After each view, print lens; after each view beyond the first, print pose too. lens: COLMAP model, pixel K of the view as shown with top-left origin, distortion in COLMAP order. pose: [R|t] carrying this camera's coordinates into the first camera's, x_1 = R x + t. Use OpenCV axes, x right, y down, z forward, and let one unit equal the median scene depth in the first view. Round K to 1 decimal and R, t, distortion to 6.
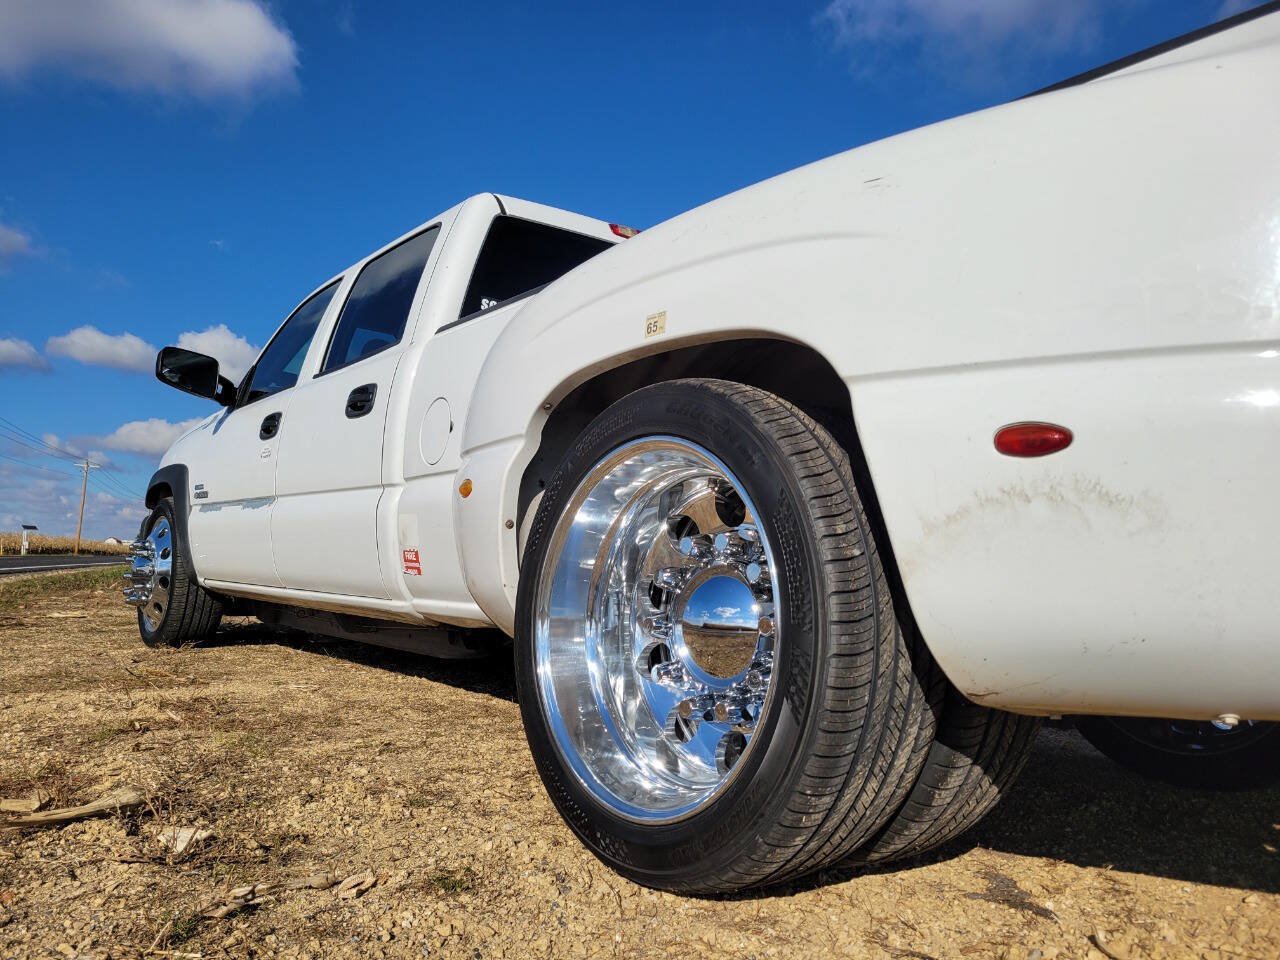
lens RADIAL K [[960.5, 0, 635.3], [0, 960.5, 485.2], [0, 0, 1]] dist [0.057505, -0.047758]
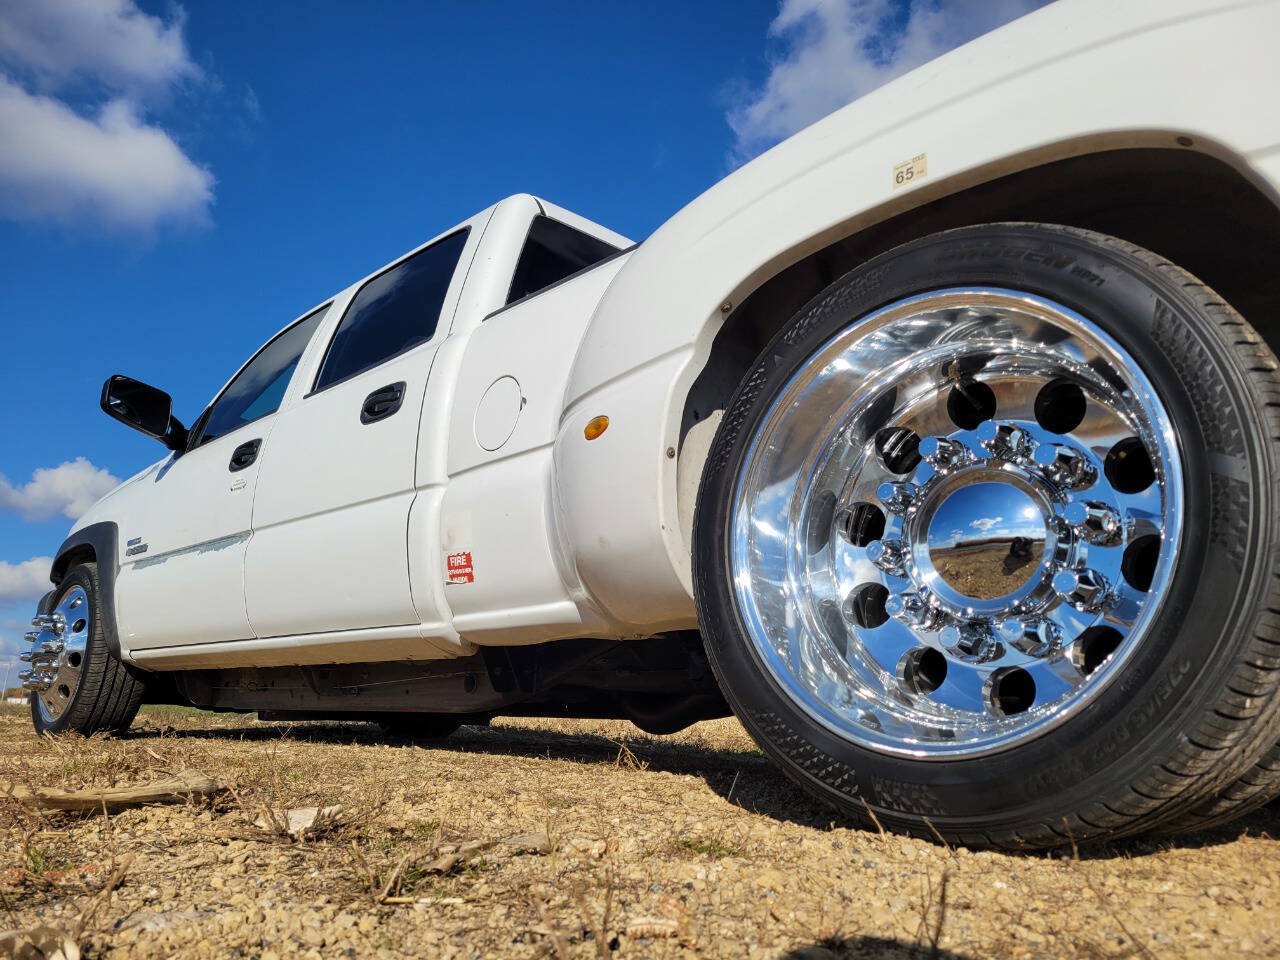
lens RADIAL K [[960.5, 0, 647.1], [0, 960.5, 476.2], [0, 0, 1]] dist [0.057505, -0.047758]
pose [[0.991541, 0.016748, 0.128707, -0.154975], [0.003196, 0.988188, -0.153212, 0.113021], [-0.129753, 0.152328, 0.979776, 0.114043]]
